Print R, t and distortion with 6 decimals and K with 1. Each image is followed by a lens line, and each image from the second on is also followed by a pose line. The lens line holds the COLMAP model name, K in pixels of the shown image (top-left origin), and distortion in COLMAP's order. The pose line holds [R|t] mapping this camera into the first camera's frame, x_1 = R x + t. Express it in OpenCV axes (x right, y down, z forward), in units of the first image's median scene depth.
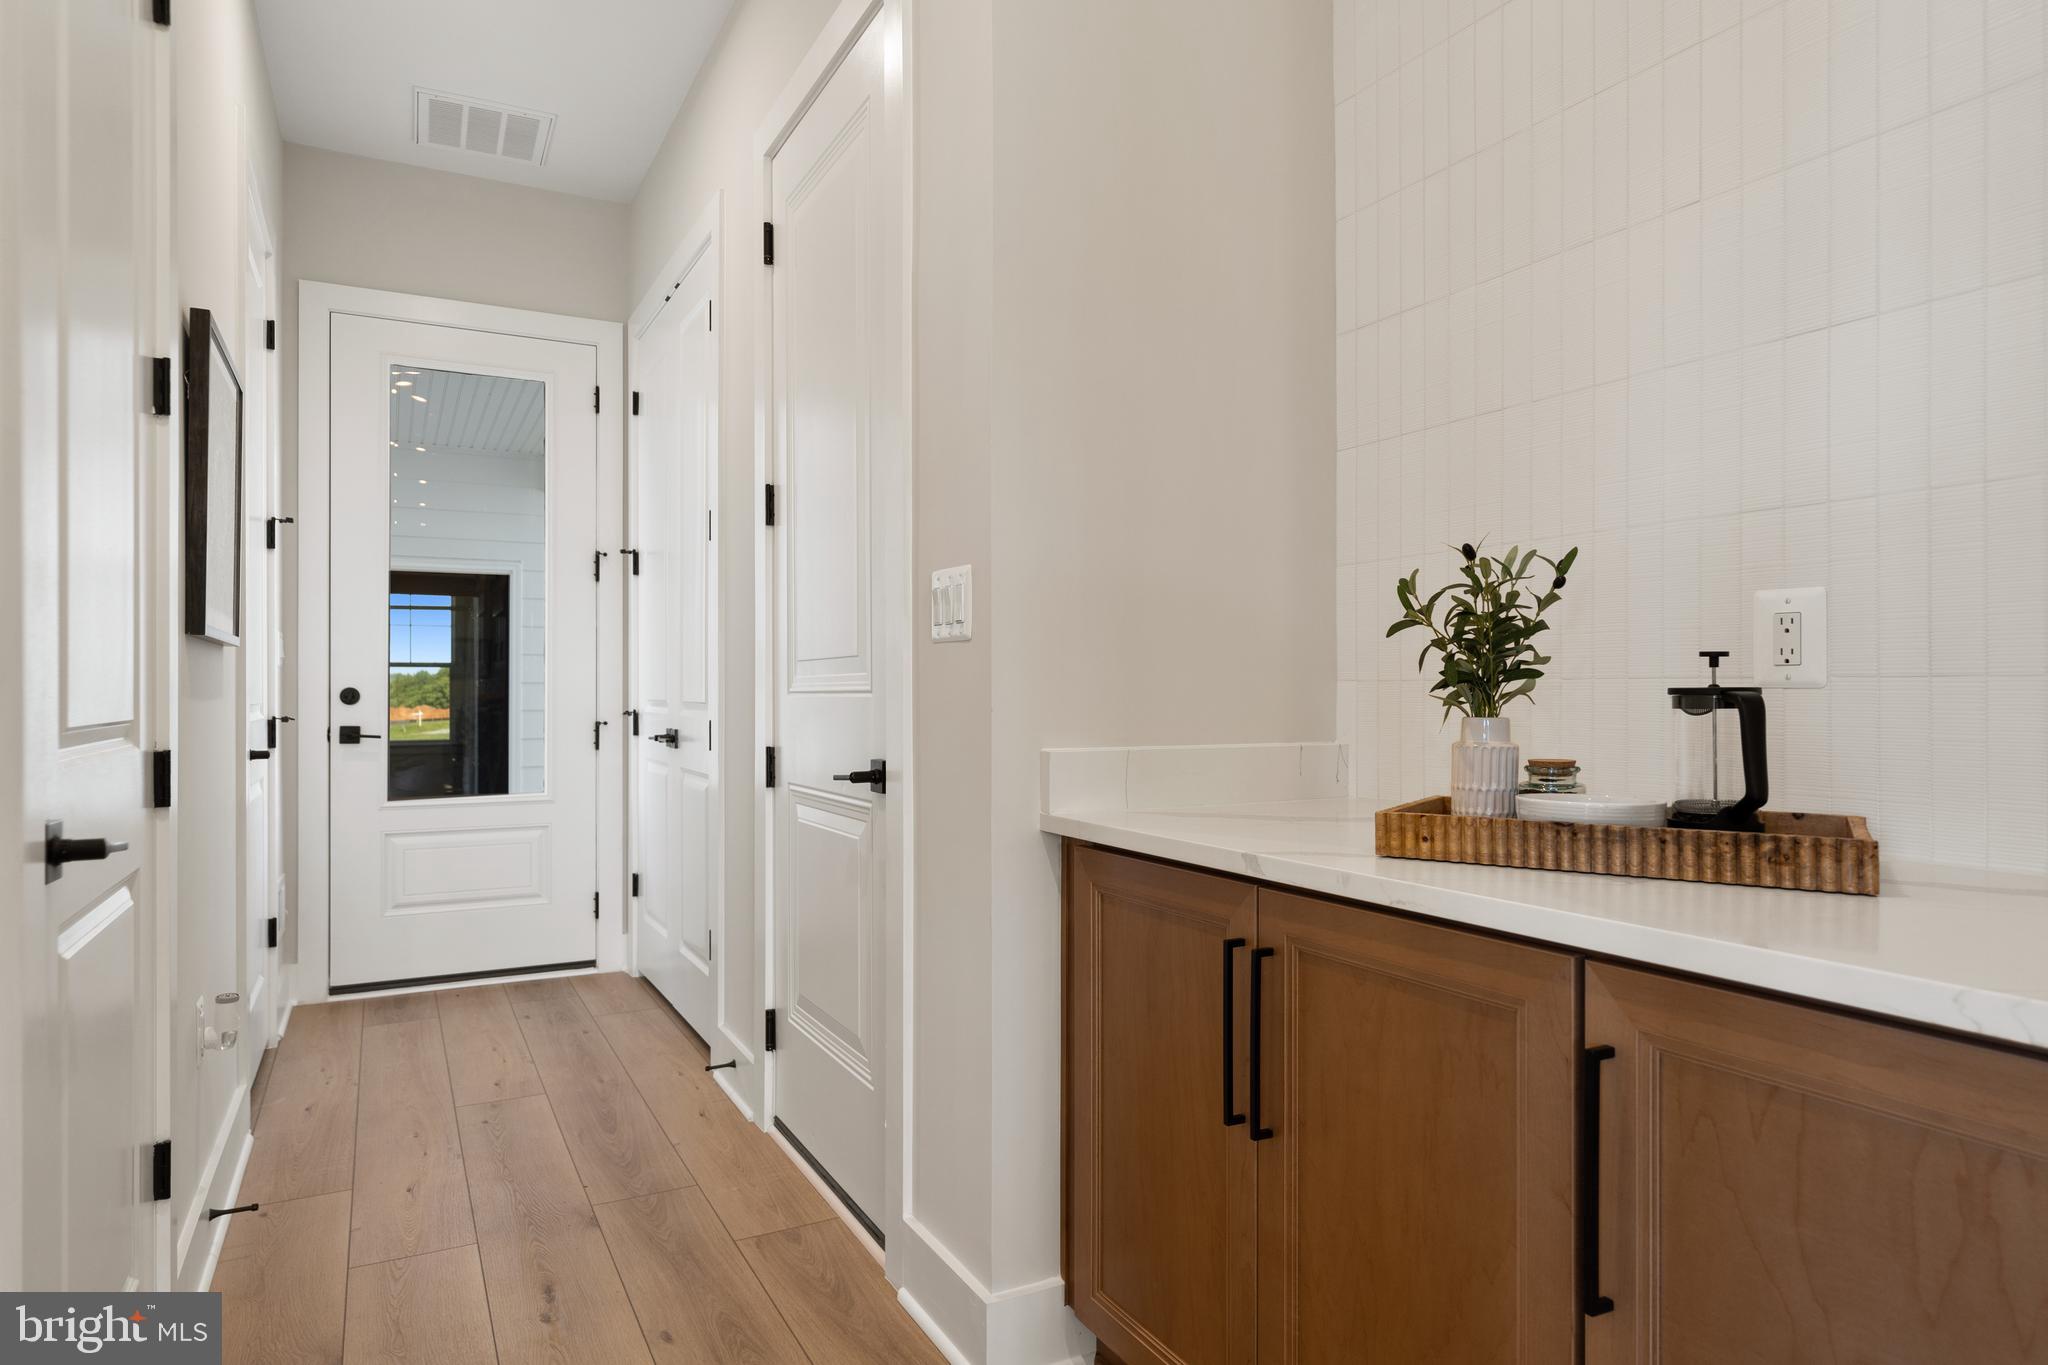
lens RADIAL K [[1190.1, 0, 1024.0], [0, 1190.1, 682.5], [0, 0, 1]] dist [-0.006981, -0.000759]
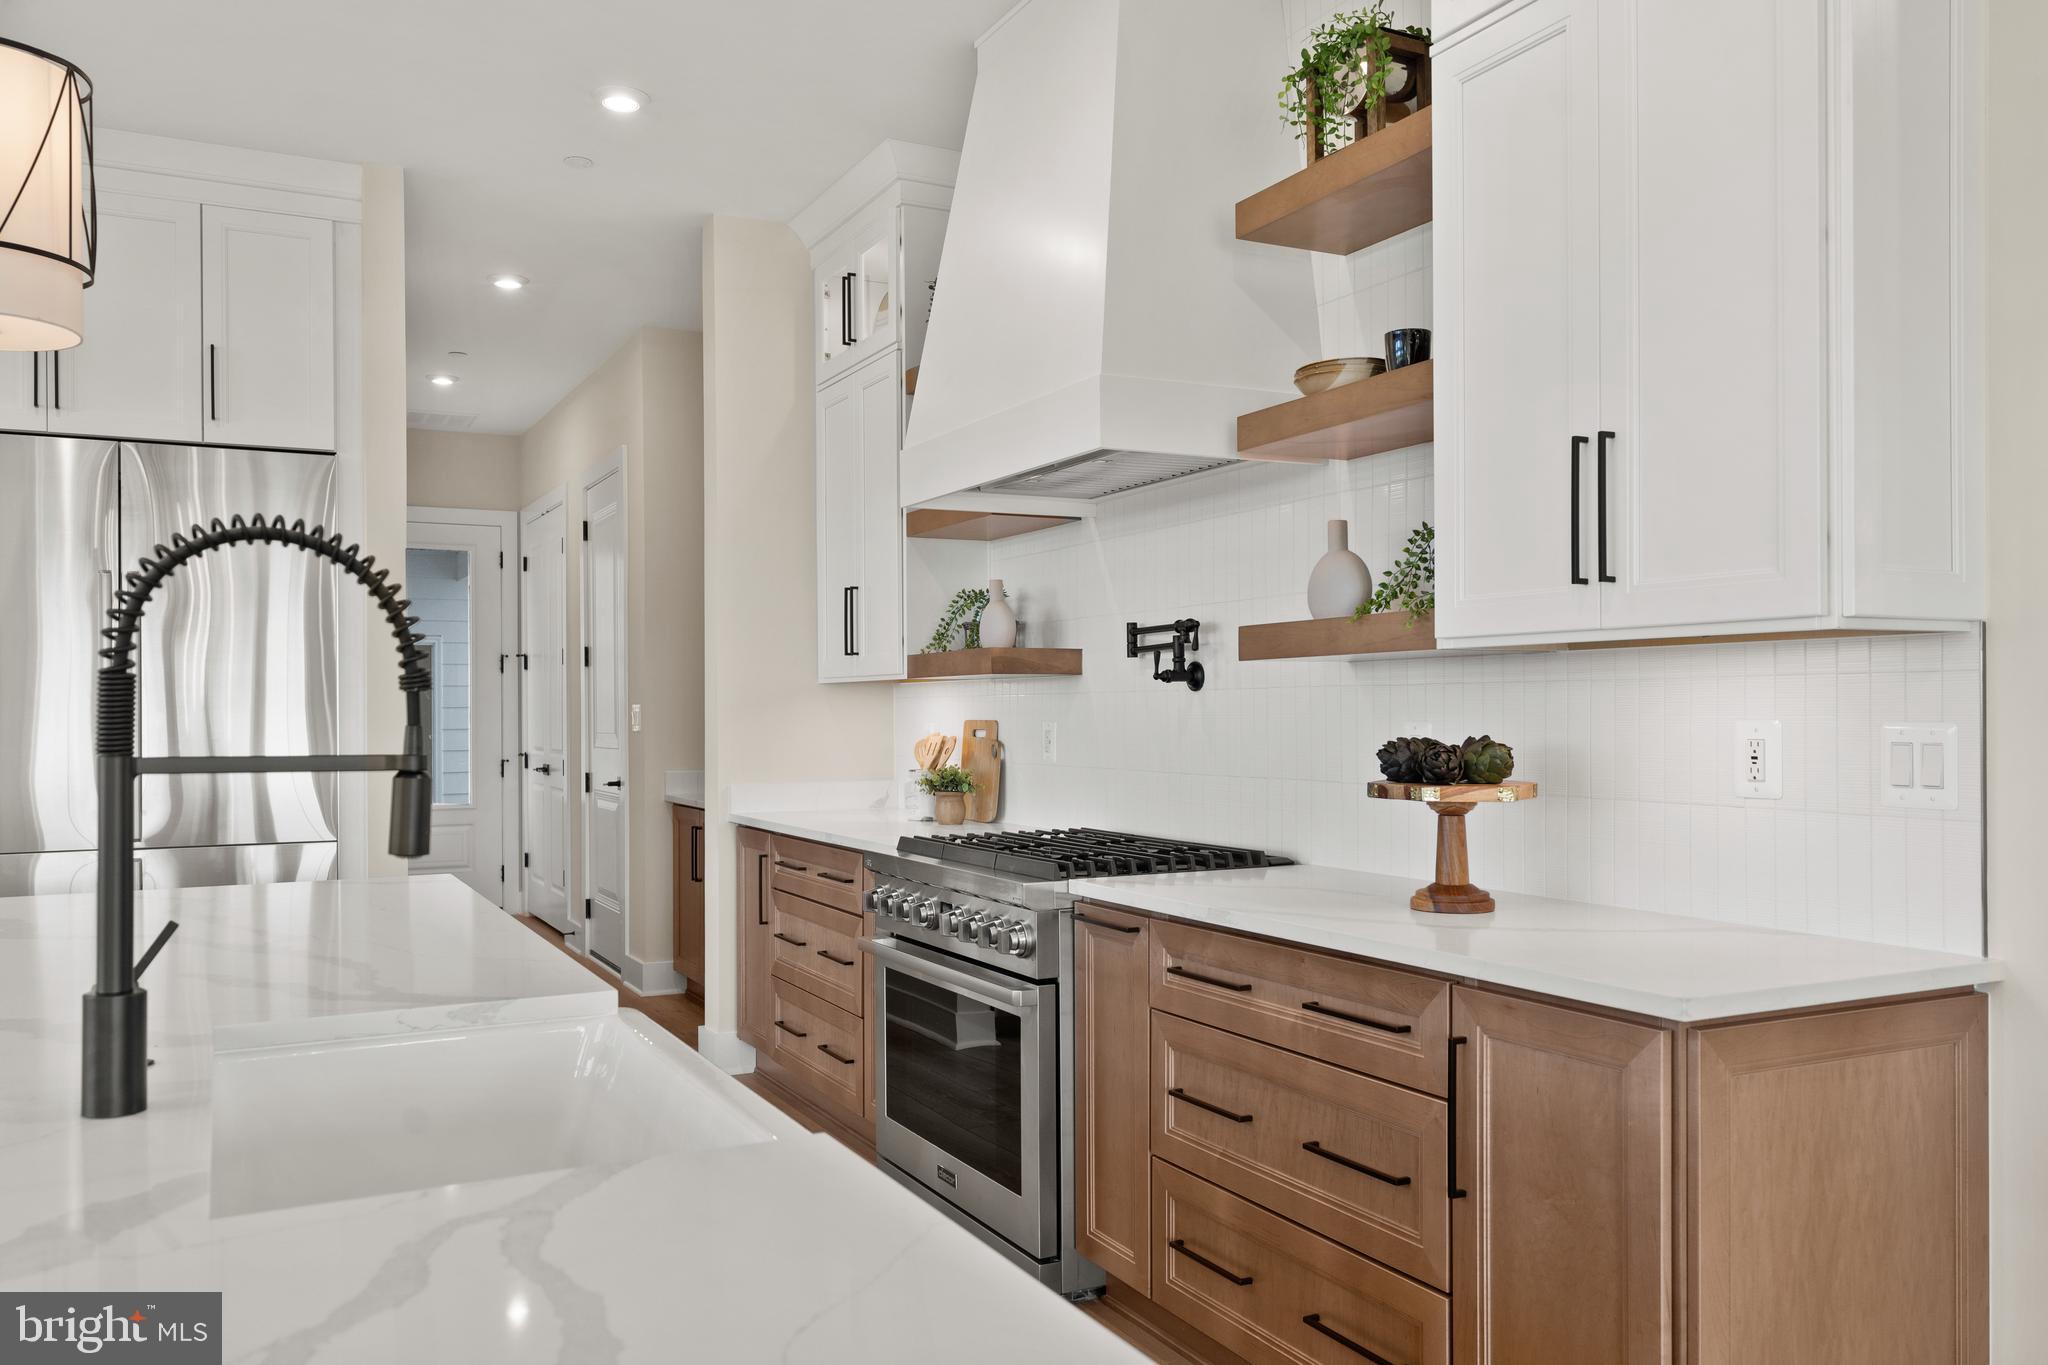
lens RADIAL K [[1584.6, 0, 1024.0], [0, 1584.6, 682.5], [0, 0, 1]] dist [-0.005779, -0.002390]
pose [[0.999778, -0.008125, -0.019444, 0.451790], [0.007947, 0.999926, -0.009176, -0.054022], [0.019517, 0.009019, 0.999769, -1.311824]]
